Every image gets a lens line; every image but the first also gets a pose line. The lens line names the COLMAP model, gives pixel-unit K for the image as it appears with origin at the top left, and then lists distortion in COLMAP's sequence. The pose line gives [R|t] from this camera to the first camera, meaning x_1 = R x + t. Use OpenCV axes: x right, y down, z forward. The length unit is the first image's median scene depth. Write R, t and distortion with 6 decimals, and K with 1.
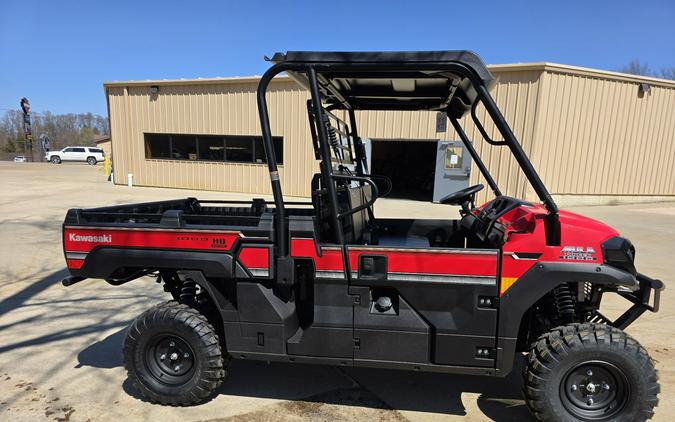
lens RADIAL K [[464.0, 0, 341.0], [0, 464.0, 217.6], [0, 0, 1]] dist [0.050510, -0.007596]
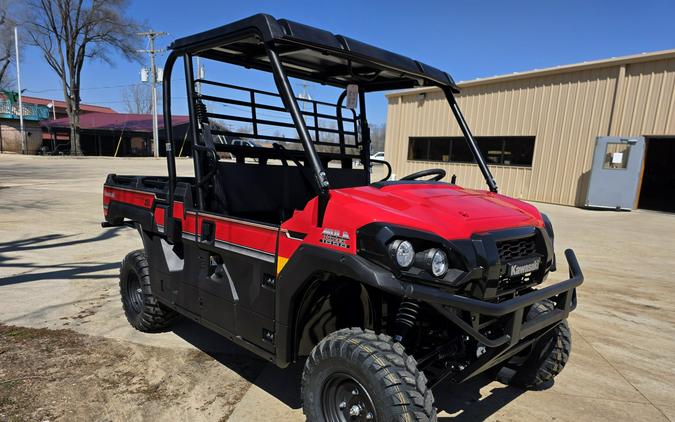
lens RADIAL K [[464.0, 0, 340.4], [0, 464.0, 216.3], [0, 0, 1]] dist [0.050510, -0.007596]
pose [[0.797041, 0.086054, -0.597763, 0.155654], [-0.095794, 0.995280, 0.015553, 0.003885], [0.596280, 0.044866, 0.801522, 0.054349]]
